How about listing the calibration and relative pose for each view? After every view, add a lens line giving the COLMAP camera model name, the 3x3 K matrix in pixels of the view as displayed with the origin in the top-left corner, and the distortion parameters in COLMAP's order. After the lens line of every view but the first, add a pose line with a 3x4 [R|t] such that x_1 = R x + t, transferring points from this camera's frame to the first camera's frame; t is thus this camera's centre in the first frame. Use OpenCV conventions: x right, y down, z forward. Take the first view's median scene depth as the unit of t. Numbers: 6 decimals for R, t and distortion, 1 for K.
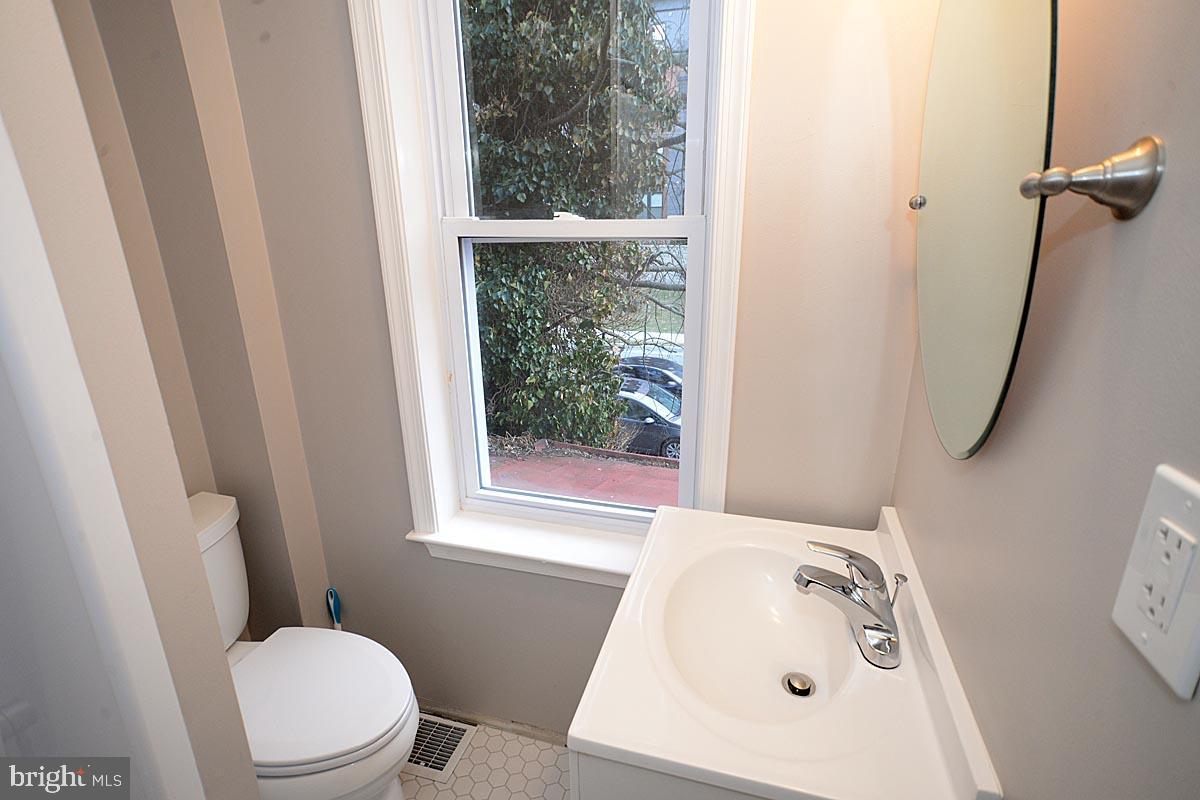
lens RADIAL K [[596.1, 0, 600.0], [0, 596.1, 400.0], [0, 0, 1]] dist [0.002204, 0.000863]
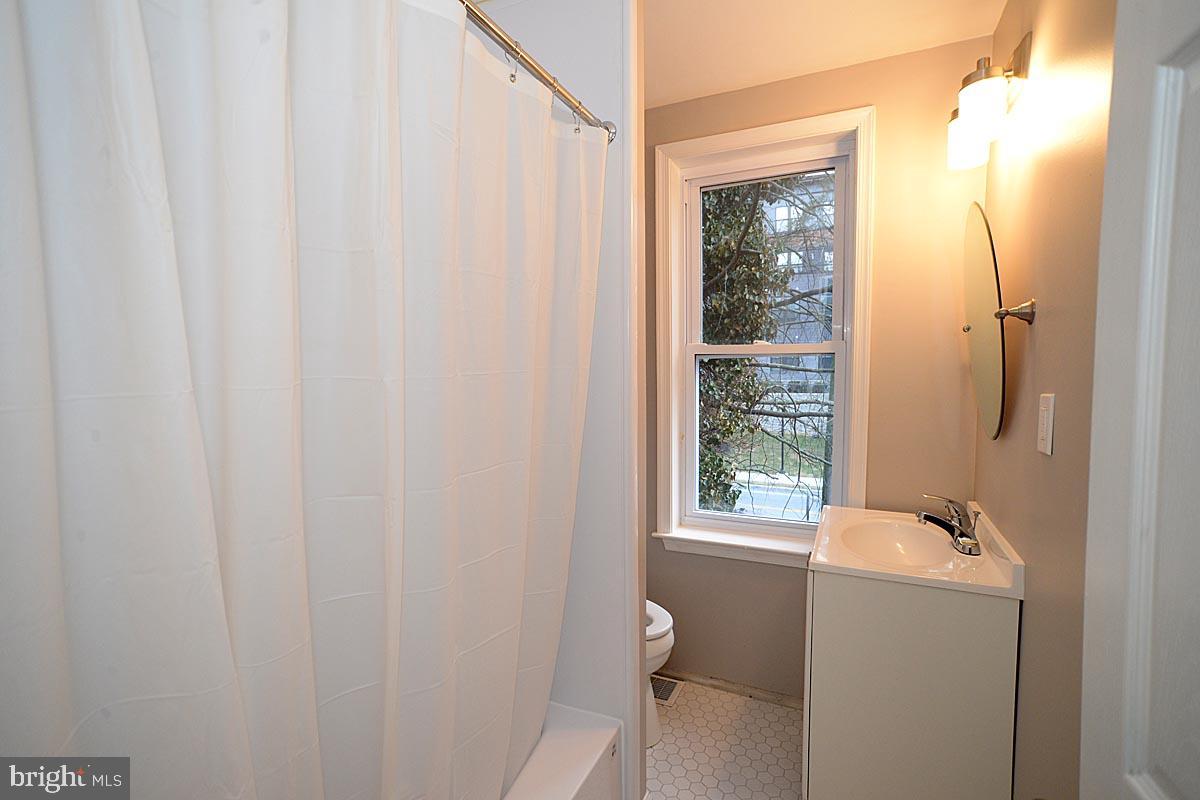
lens RADIAL K [[554.2, 0, 600.0], [0, 554.2, 400.0], [0, 0, 1]] dist [-0.001611, 0.000060]
pose [[0.985591, 0.012093, -0.168711, -0.081020], [-0.051684, 0.971266, -0.232316, 0.088520], [0.161054, 0.237688, 0.957897, -0.204689]]
